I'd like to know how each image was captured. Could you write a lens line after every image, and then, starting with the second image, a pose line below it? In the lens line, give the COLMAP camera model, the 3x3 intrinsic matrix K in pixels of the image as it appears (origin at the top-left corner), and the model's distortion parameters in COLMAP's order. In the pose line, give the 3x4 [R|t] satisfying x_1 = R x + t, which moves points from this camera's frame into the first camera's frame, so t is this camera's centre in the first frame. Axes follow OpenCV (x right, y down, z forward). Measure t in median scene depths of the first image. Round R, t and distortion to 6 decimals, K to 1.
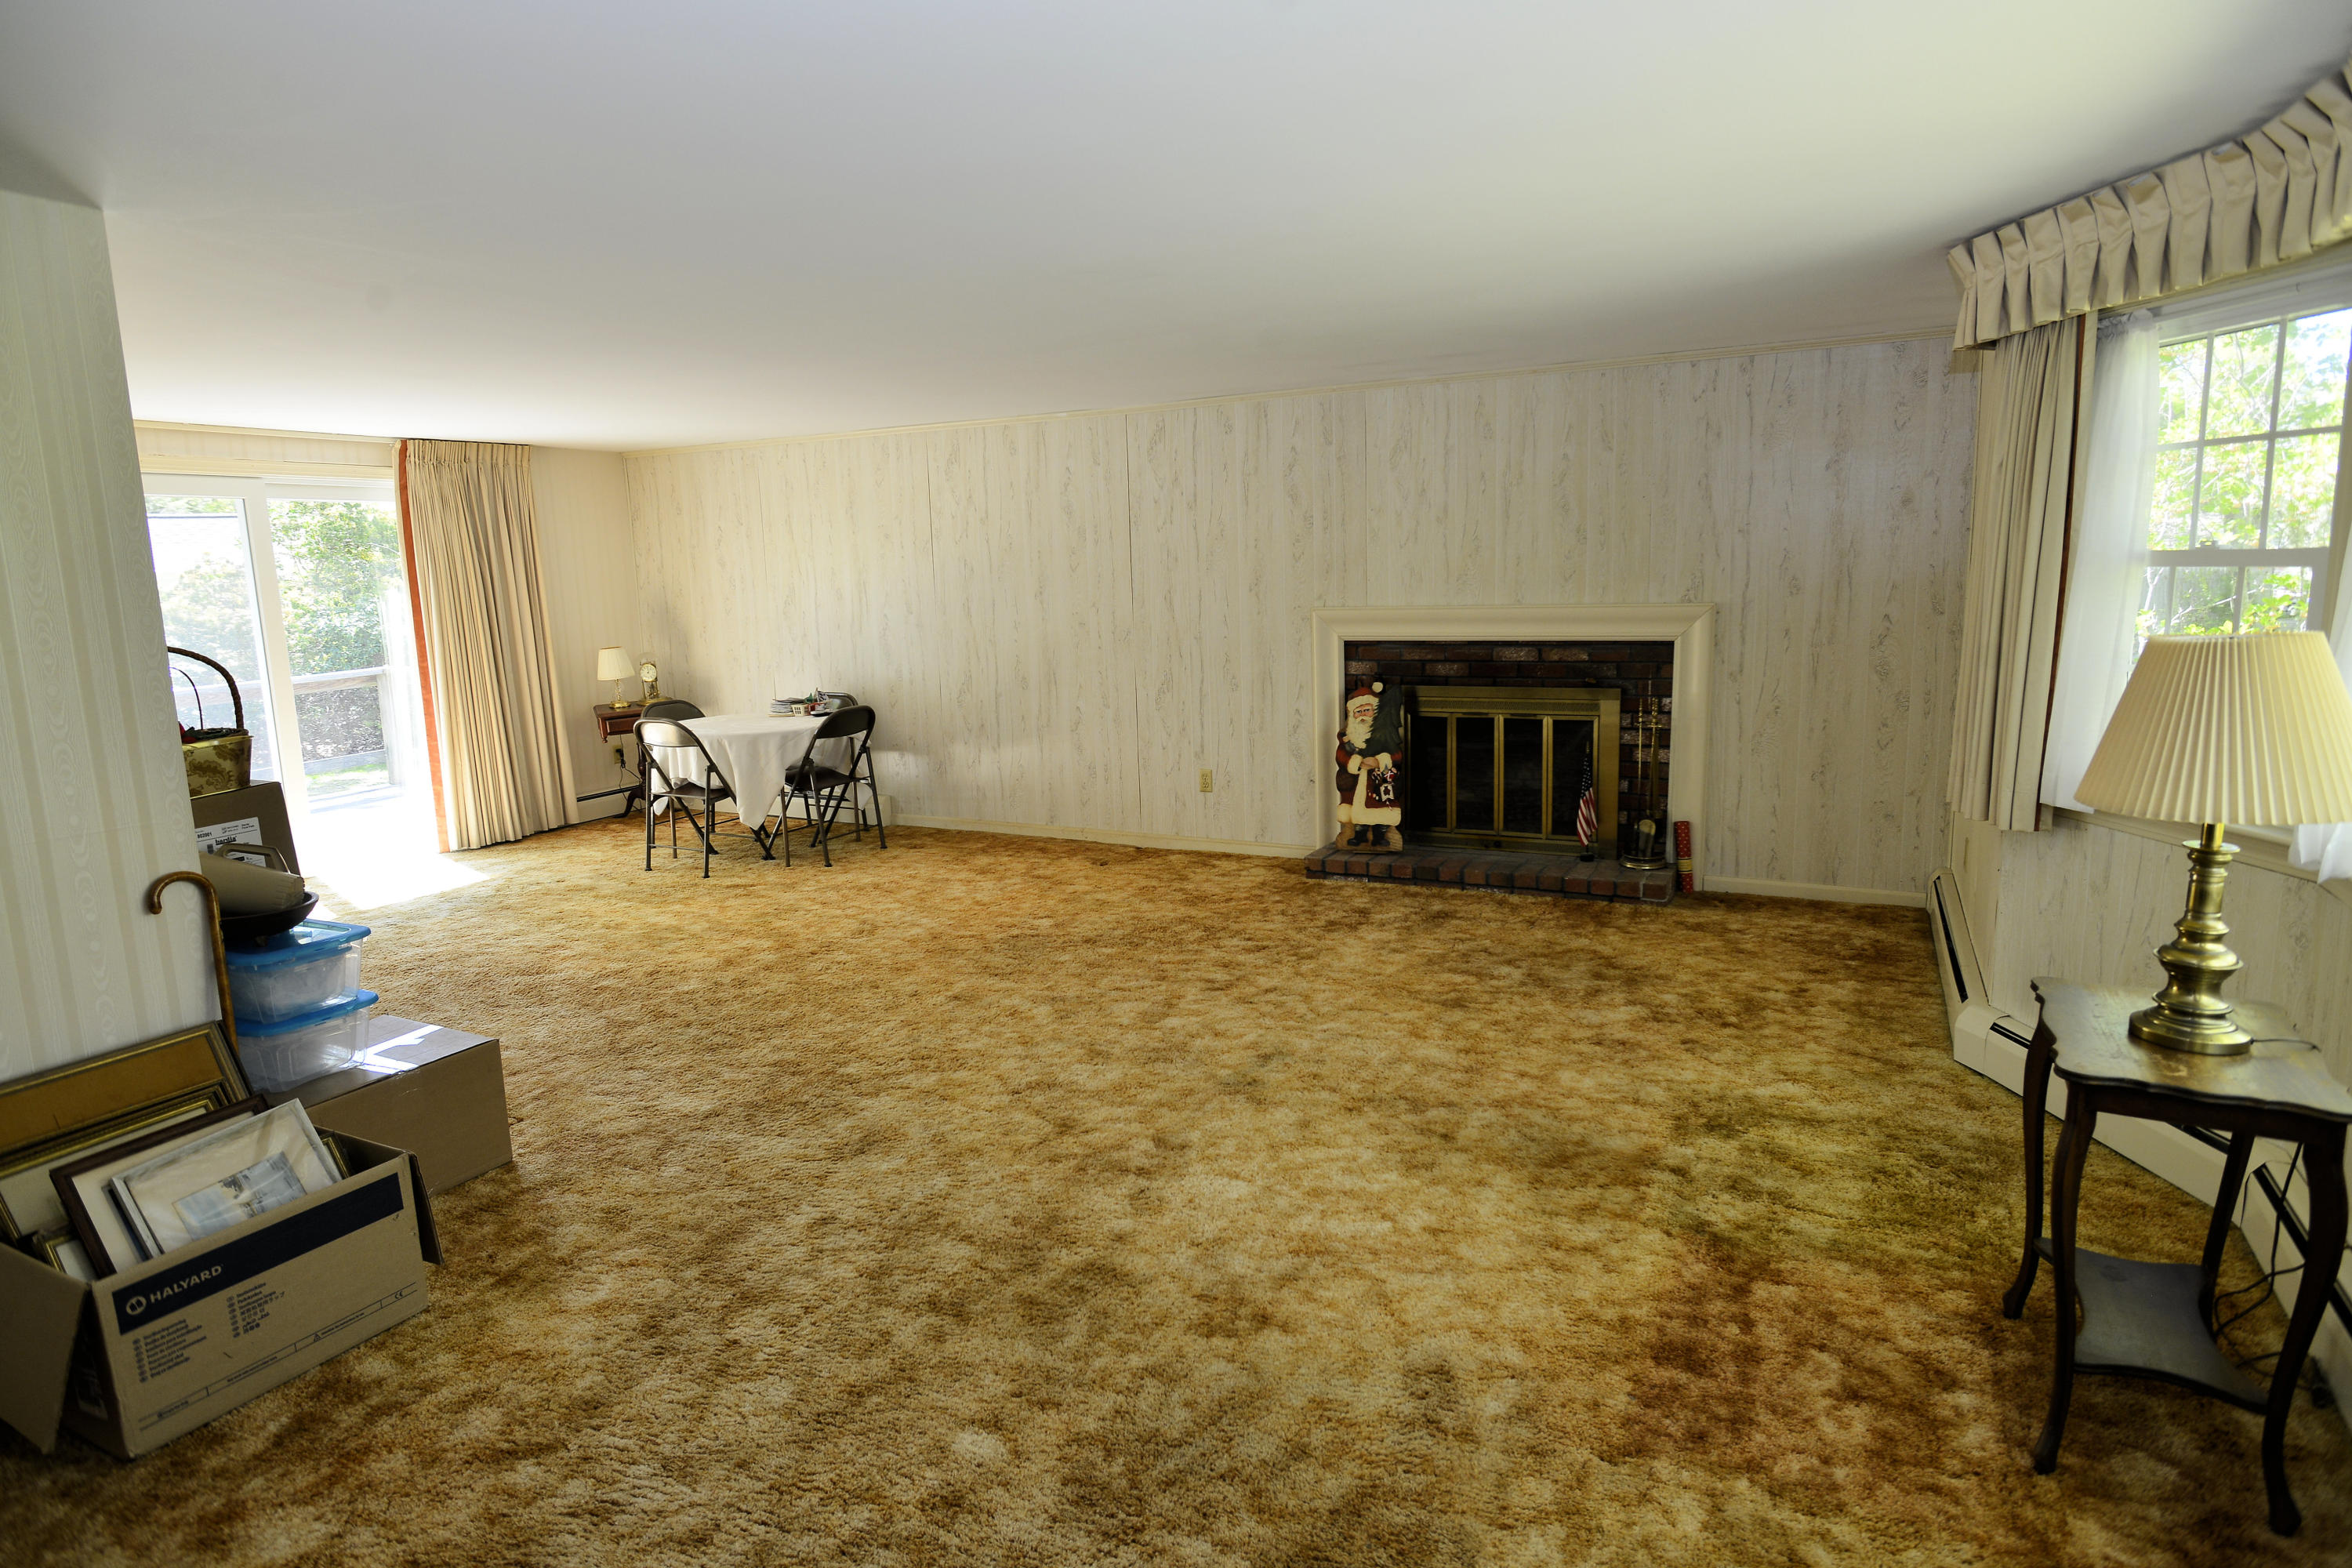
lens RADIAL K [[1314.8, 0, 1188.5], [0, 1314.8, 792.3], [0, 0, 1]] dist [-0.009190, 0.002555]
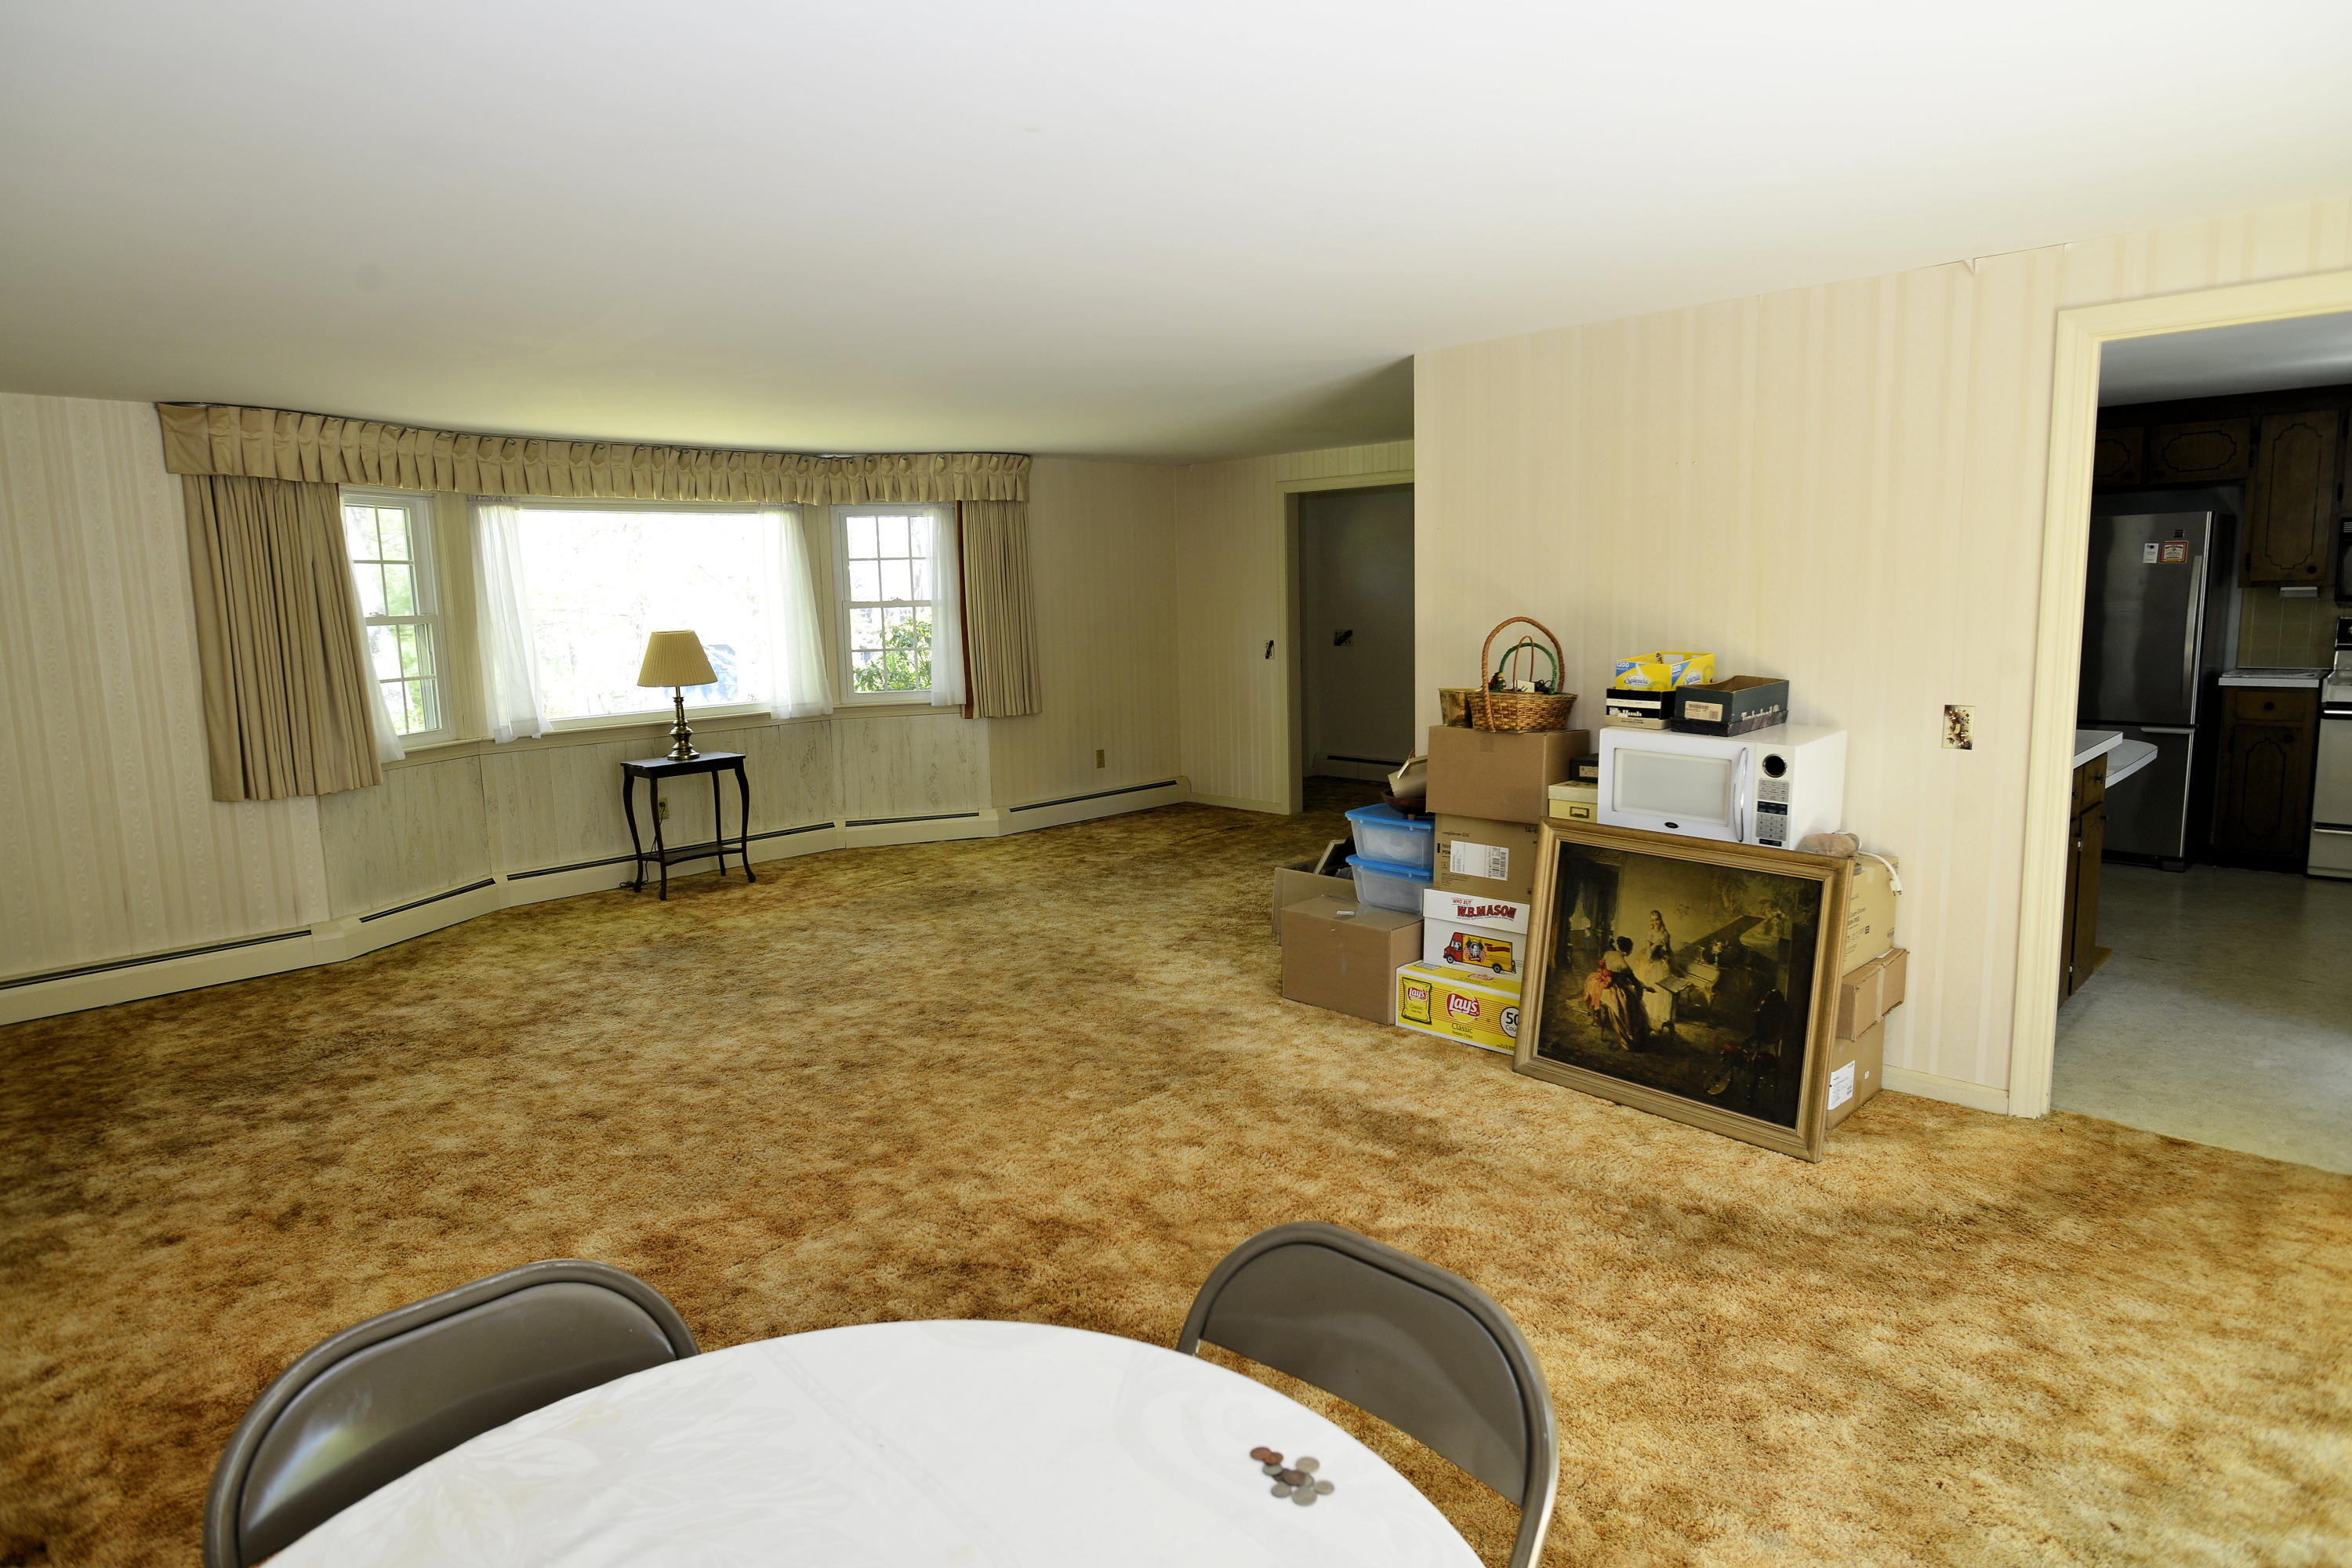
lens RADIAL K [[1314.8, 0, 1195.2], [0, 1314.8, 775.0], [0, 0, 1]] dist [-0.009190, 0.002555]
pose [[-0.957239, 0.012747, 0.289017, -0.458087], [0.101322, 0.950524, 0.293663, -0.199098], [-0.270975, 0.310389, -0.911170, 1.224939]]
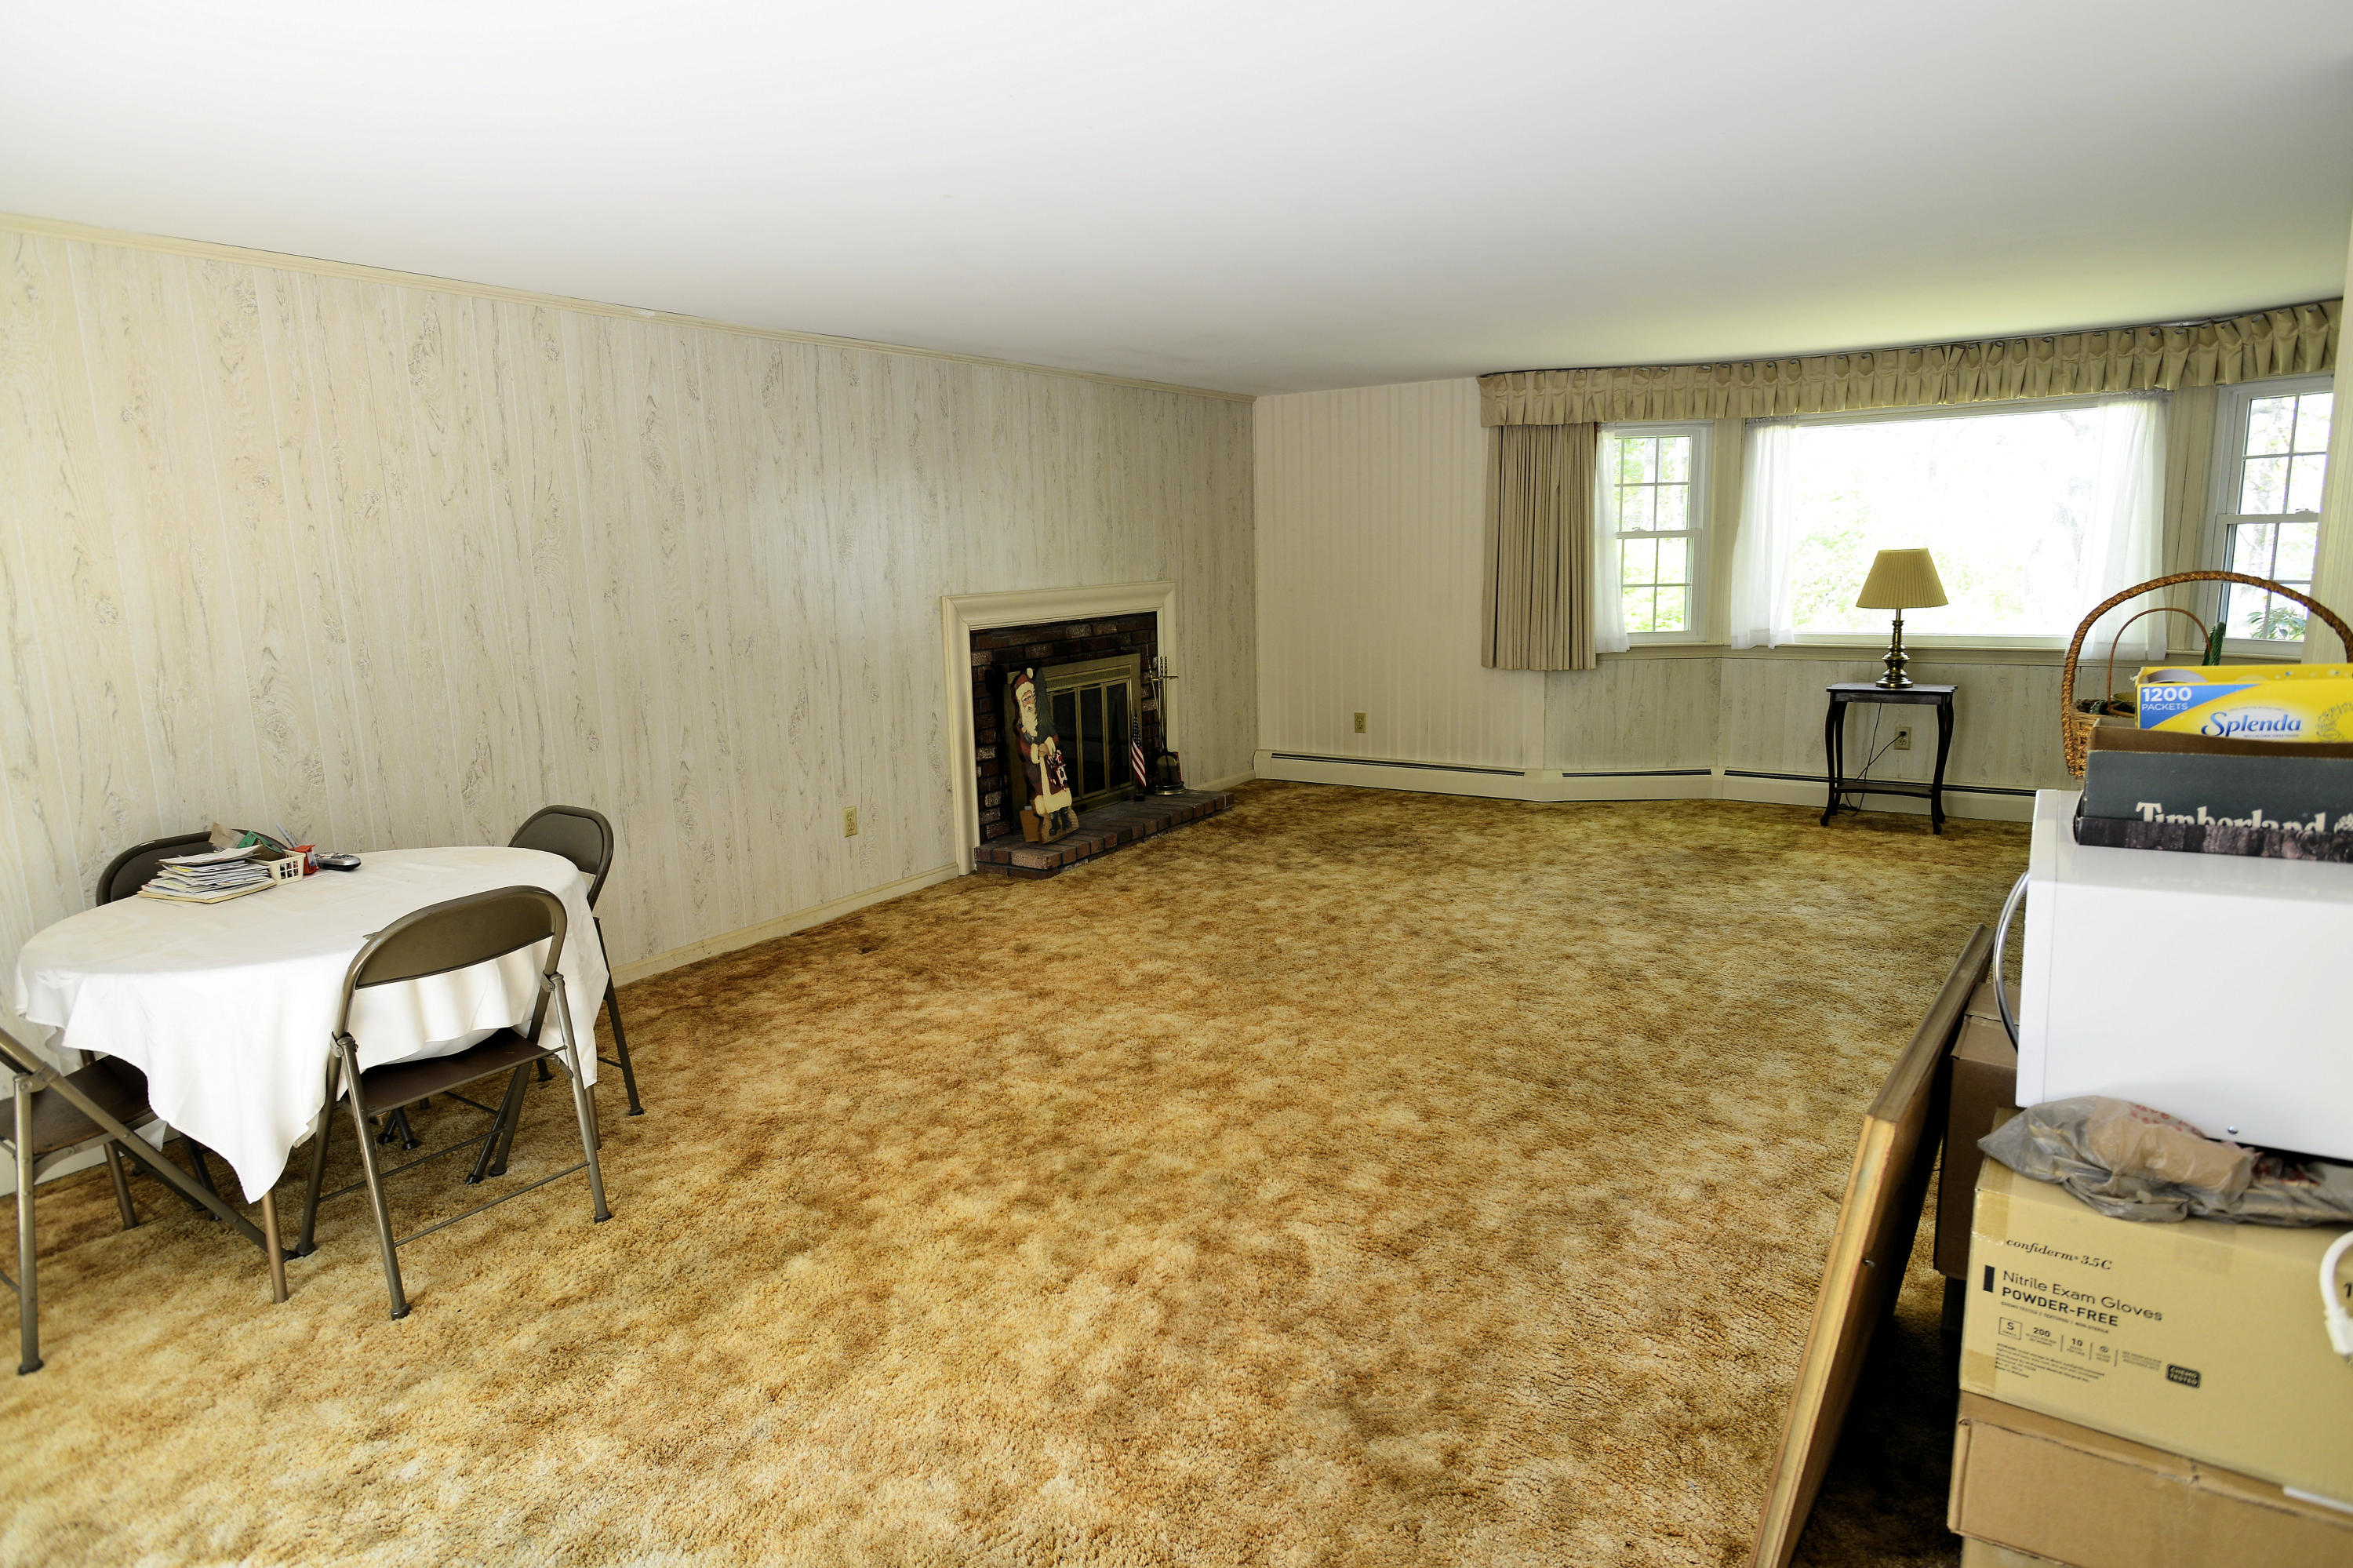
lens RADIAL K [[1315.4, 0, 1185.3], [0, 1315.4, 777.0], [0, 0, 1]] dist [-0.009190, 0.002555]
pose [[0.097747, -0.147869, 0.984165, -0.806161], [0.196368, 0.972325, 0.126587, -0.103936], [-0.975646, 0.180885, 0.124078, 0.765513]]
